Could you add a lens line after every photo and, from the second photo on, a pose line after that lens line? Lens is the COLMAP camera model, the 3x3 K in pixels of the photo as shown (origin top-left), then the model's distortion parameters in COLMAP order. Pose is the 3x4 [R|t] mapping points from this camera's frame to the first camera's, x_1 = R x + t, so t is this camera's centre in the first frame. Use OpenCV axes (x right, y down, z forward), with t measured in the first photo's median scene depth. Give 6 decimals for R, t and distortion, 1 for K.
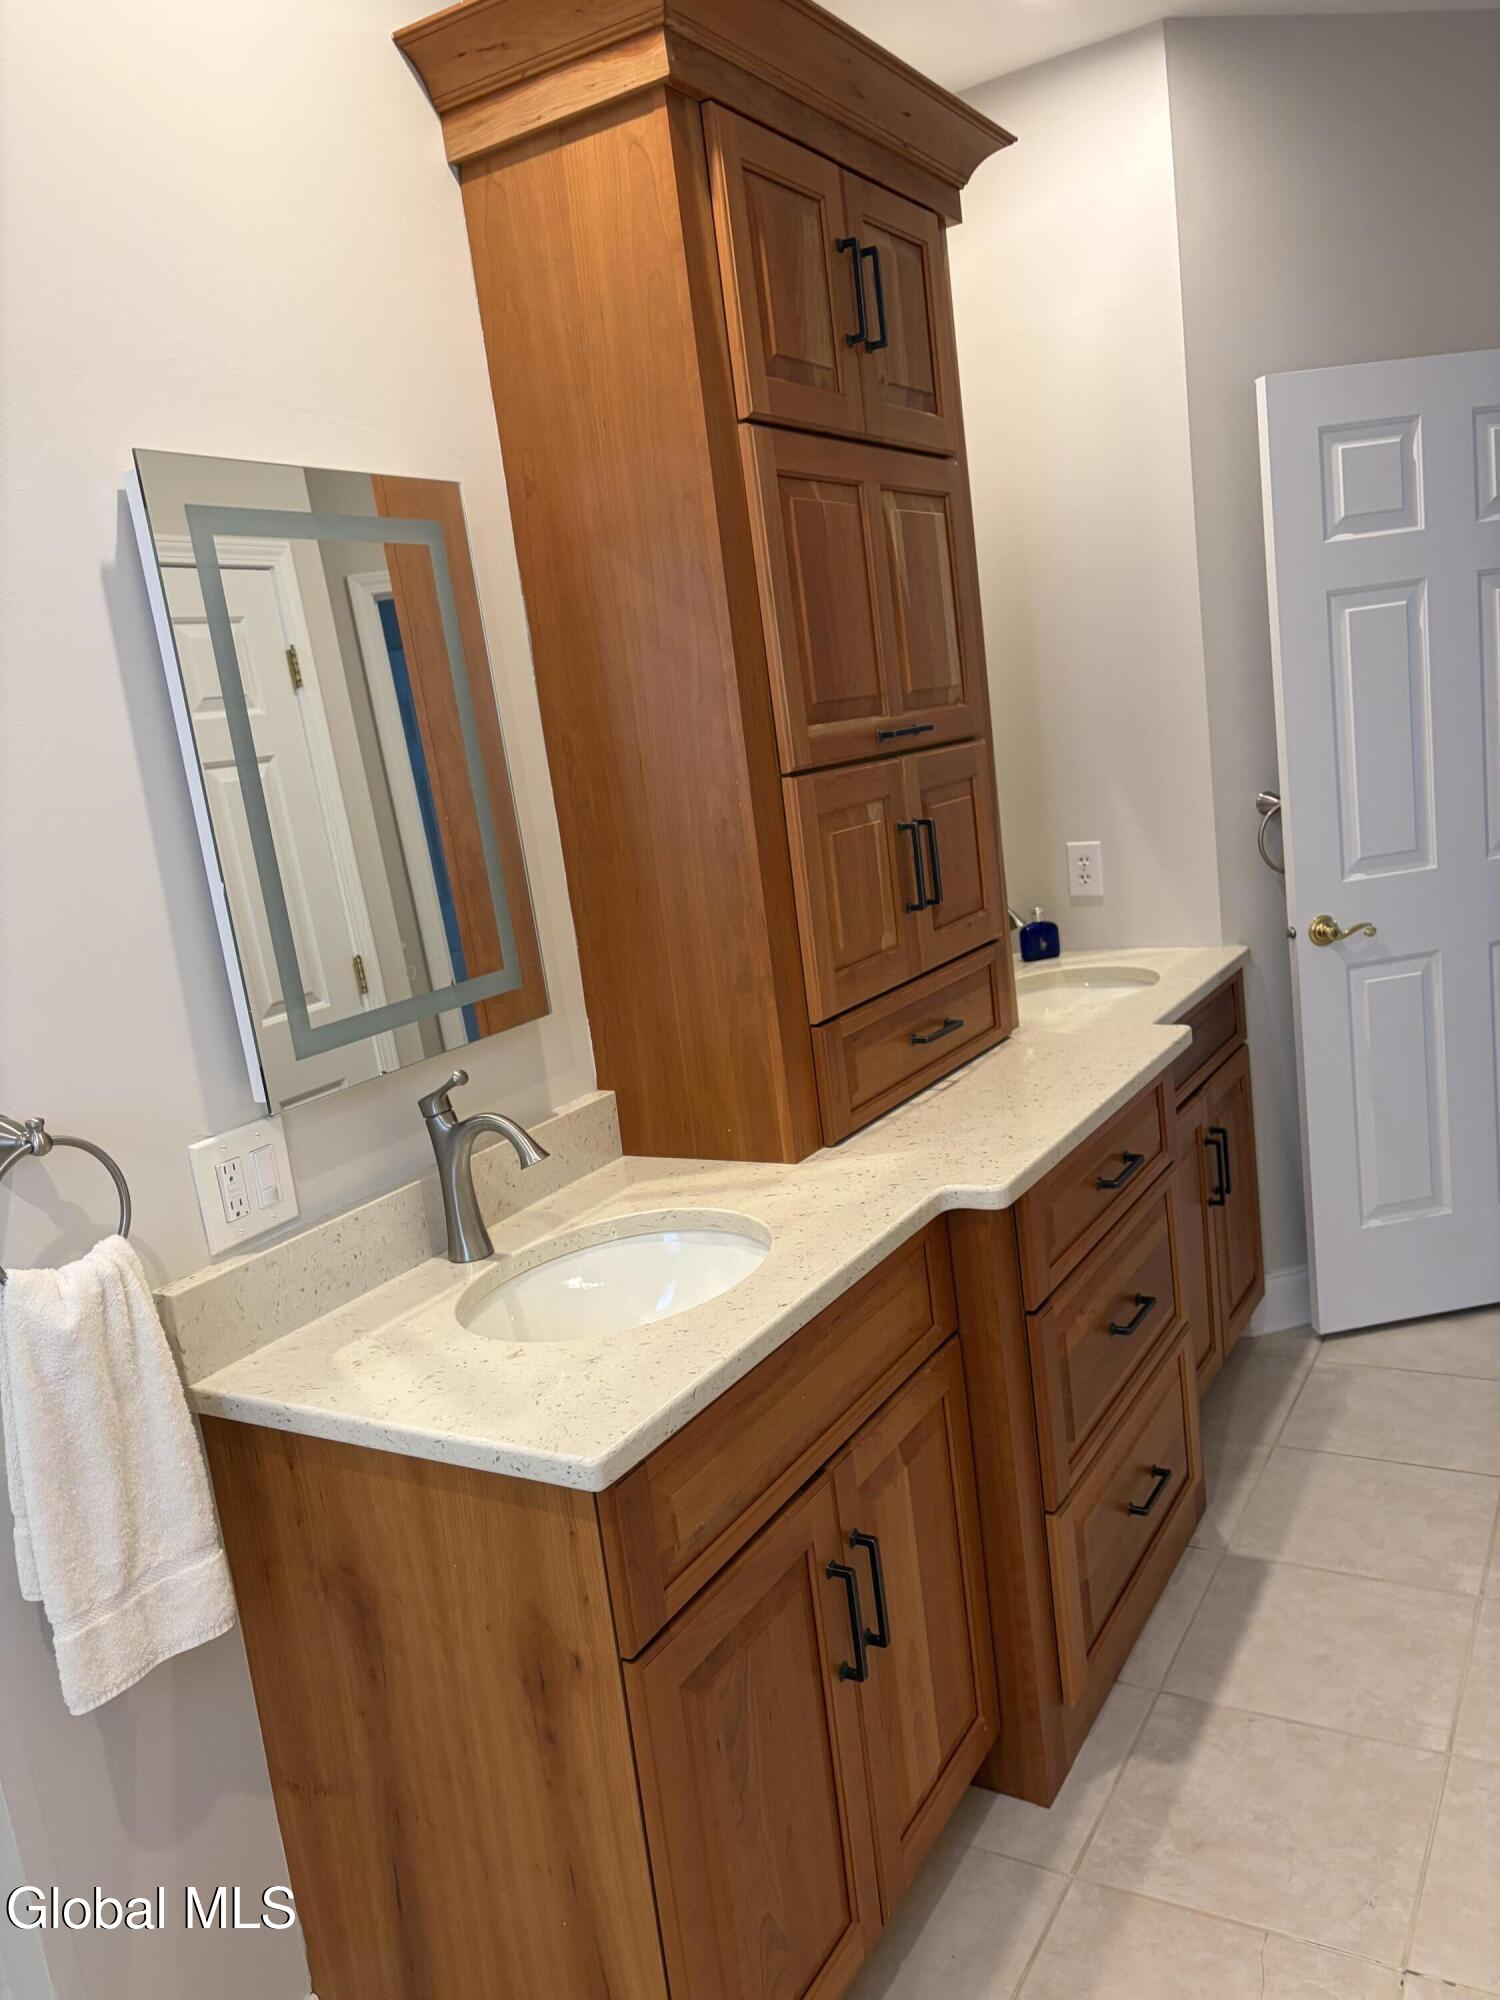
lens RADIAL K [[1514.9, 0, 745.9], [0, 1514.9, 995.0], [0, 0, 1]] dist [0.058818, -0.067696]
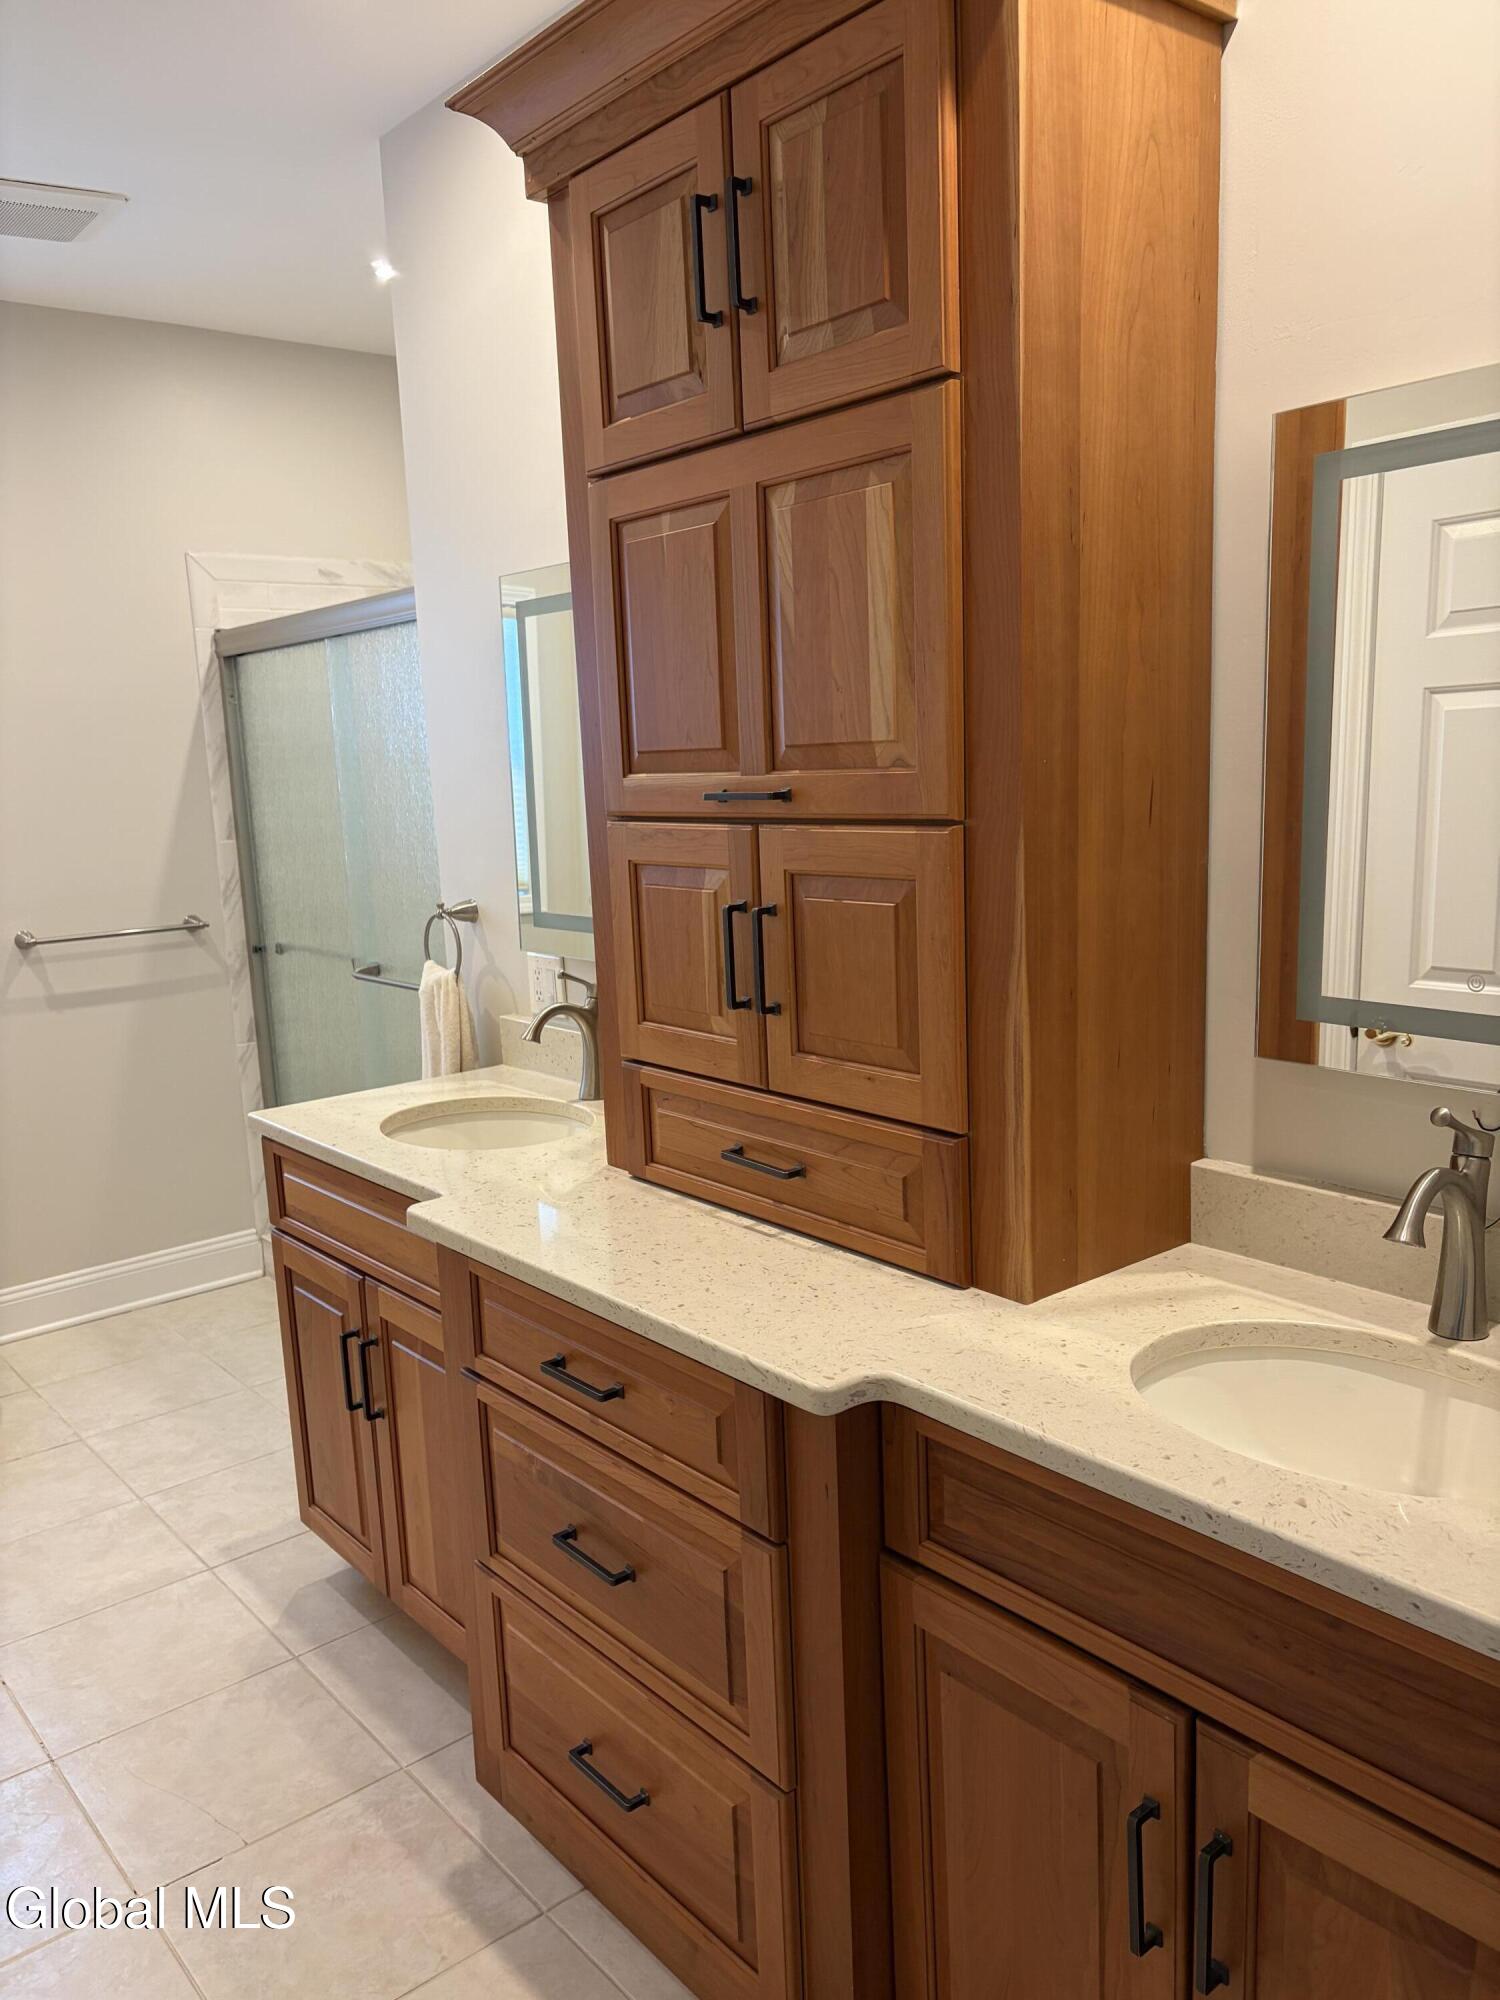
lens RADIAL K [[1514.9, 0, 744.5], [0, 1514.9, 1012.3], [0, 0, 1]] dist [0.058818, -0.067696]
pose [[-0.321860, 0.292913, -0.900338, 0.941753], [-0.096517, 0.935835, 0.338965, -0.367404], [0.941855, 0.195997, -0.272936, 1.342216]]
